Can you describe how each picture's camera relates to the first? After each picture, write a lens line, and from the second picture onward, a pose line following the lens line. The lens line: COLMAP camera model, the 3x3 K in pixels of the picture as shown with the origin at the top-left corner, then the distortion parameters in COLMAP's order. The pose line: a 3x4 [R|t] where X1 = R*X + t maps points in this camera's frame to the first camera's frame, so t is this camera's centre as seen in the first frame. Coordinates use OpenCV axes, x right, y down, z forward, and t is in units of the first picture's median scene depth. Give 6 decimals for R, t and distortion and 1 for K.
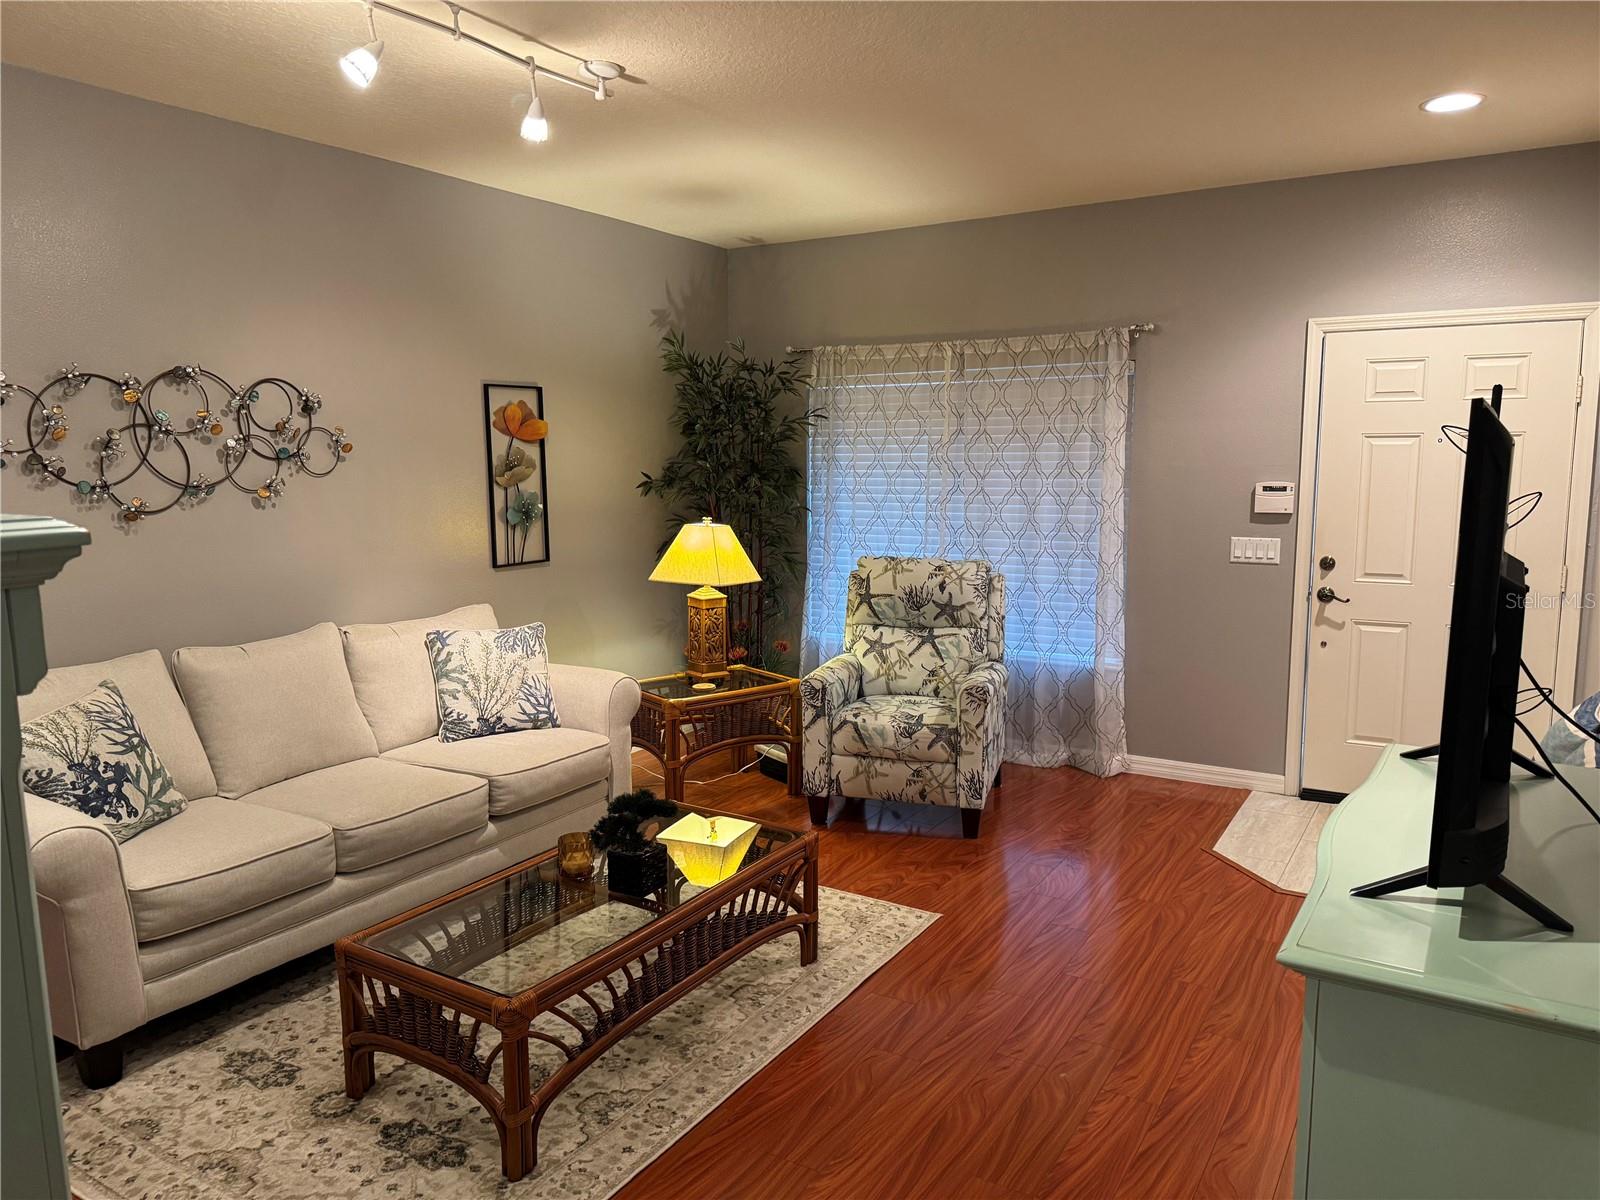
lens RADIAL K [[1143.2, 0, 804.8], [0, 1143.2, 602.3], [0, 0, 1]] dist [0.073959, -0.022651]
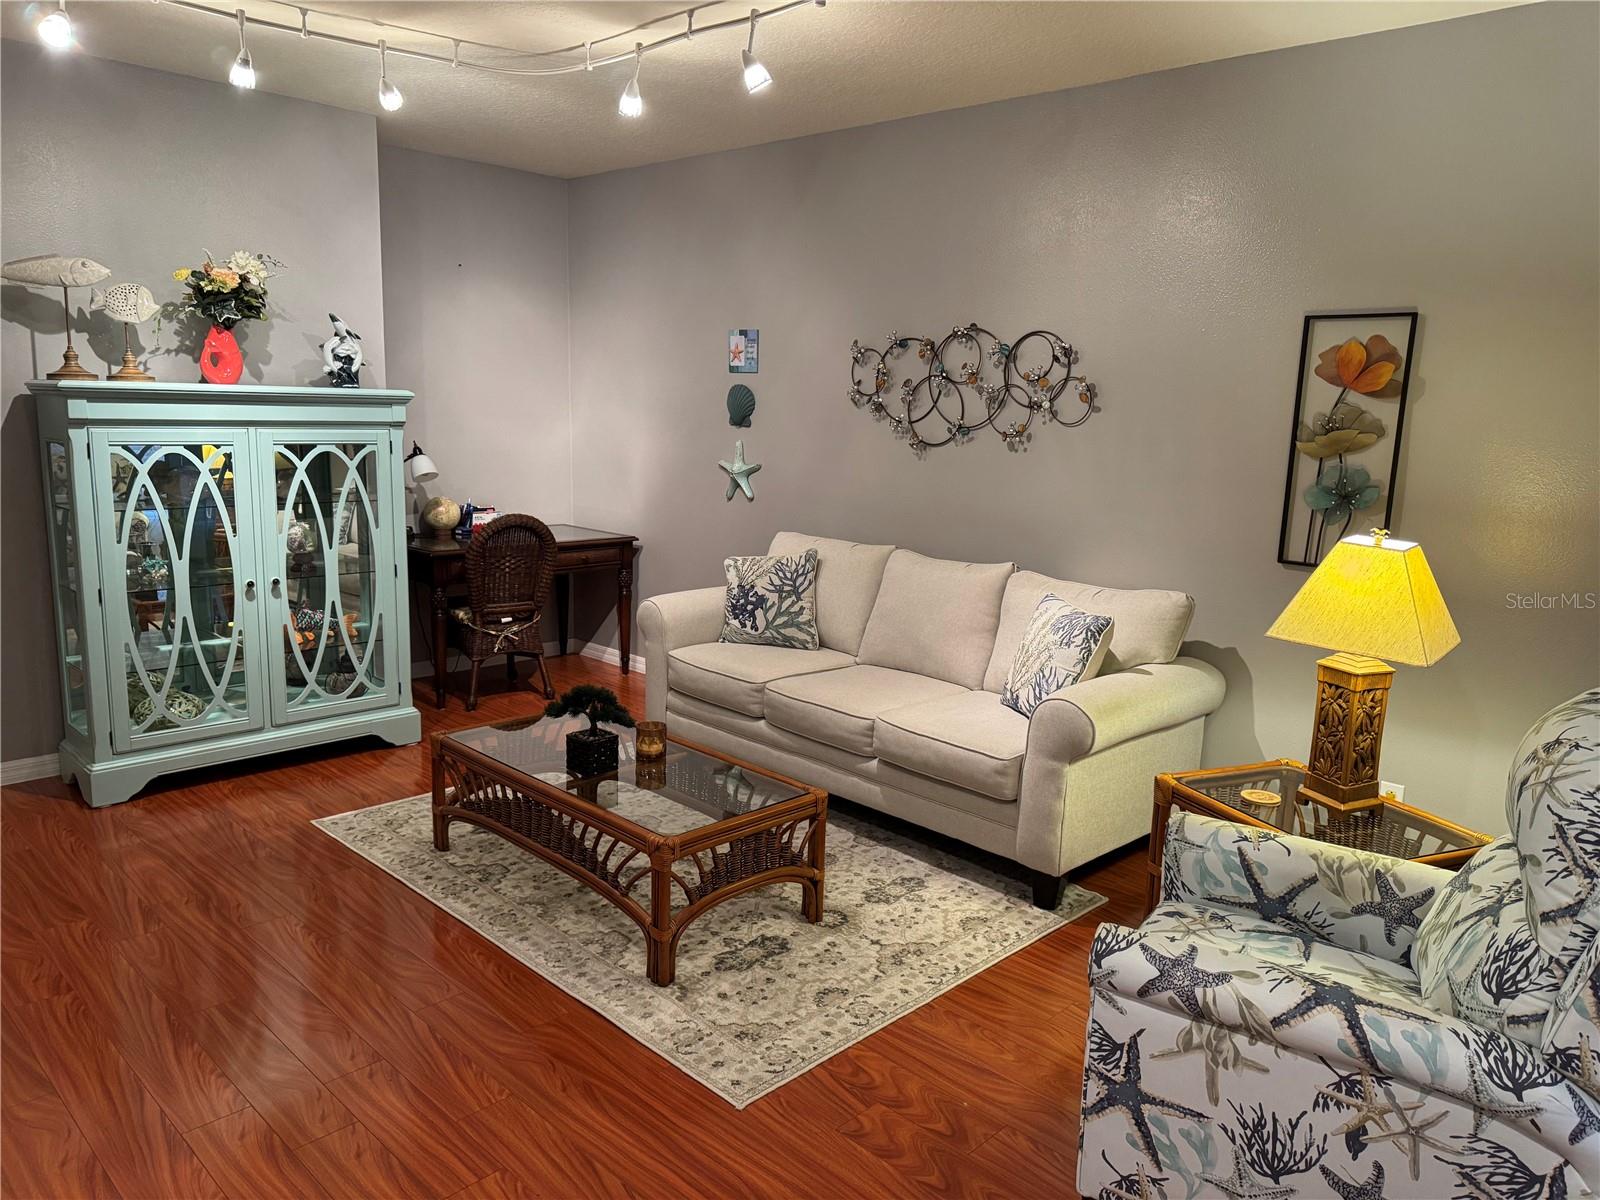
lens RADIAL K [[1143.2, 0, 803.2], [0, 1143.2, 605.0], [0, 0, 1]] dist [0.073959, -0.022651]
pose [[-0.233988, 0.176693, -0.956049, 0.696911], [-0.161859, 0.962545, 0.217507, -0.154183], [0.958672, 0.205639, -0.196625, 1.116423]]
